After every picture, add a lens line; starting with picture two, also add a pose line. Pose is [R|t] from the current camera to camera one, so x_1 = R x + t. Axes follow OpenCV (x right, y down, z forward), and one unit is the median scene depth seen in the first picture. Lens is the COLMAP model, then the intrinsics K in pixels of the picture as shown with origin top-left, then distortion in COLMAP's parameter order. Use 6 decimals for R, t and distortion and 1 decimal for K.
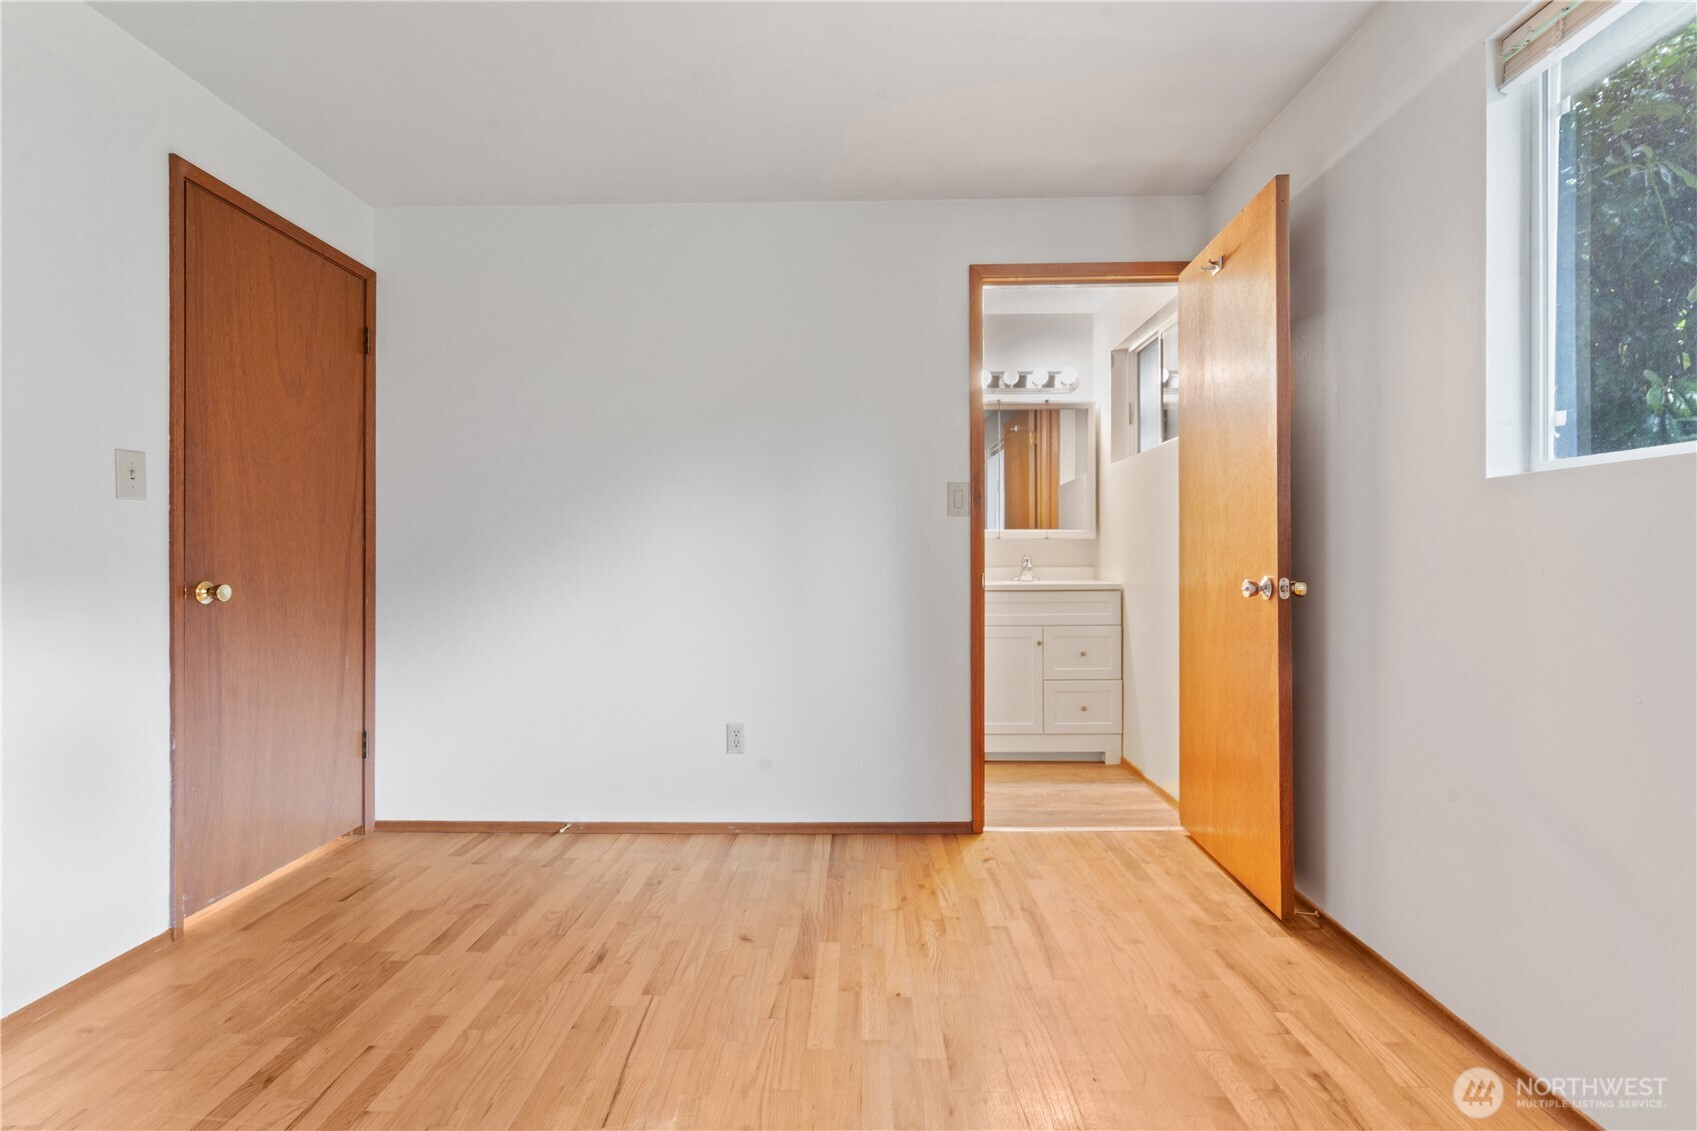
lens RADIAL K [[775.0, 0, 846.4], [0, 775.0, 556.0], [0, 0, 1]] dist [-0.007665, 0.002731]
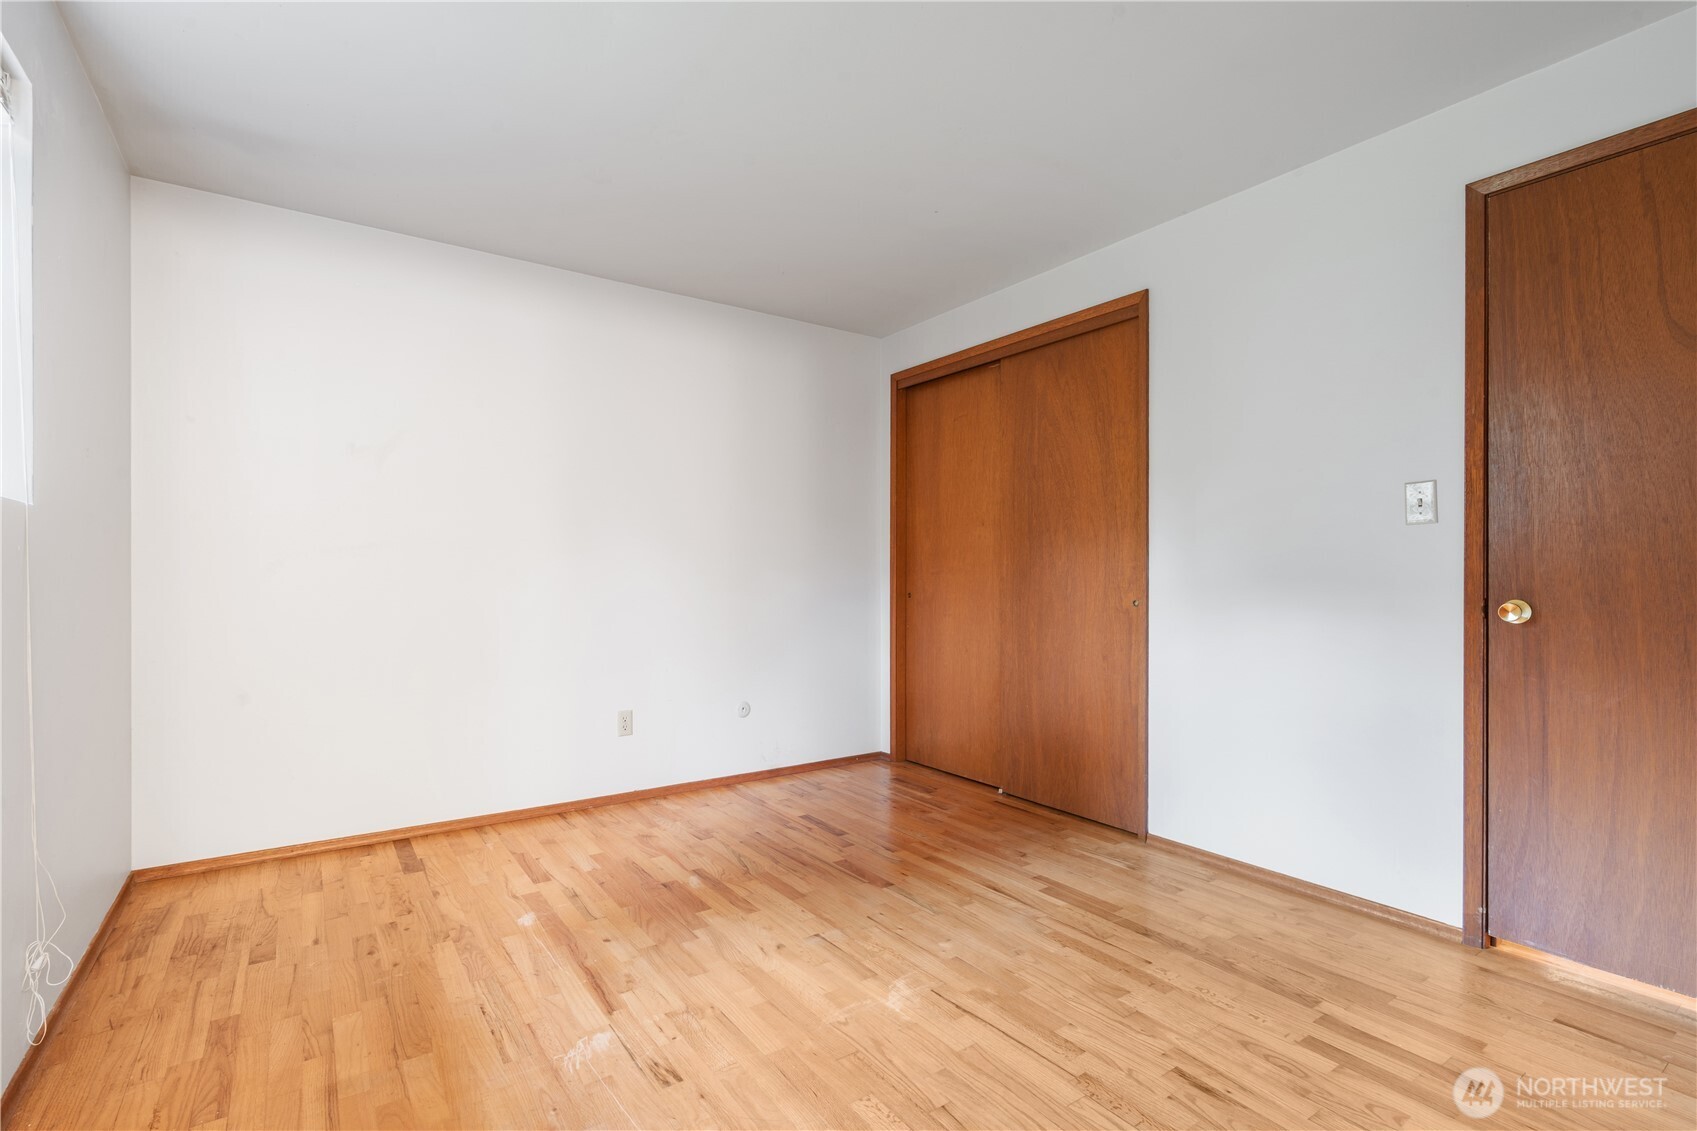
lens RADIAL K [[775.0, 0, 859.9], [0, 775.0, 581.6], [0, 0, 1]] dist [-0.007665, 0.002731]
pose [[-0.803579, 0.006651, -0.595161, 0.396483], [0.005654, 0.999978, 0.003542, 0.003278], [0.595171, -0.000518, -0.803599, 1.332862]]
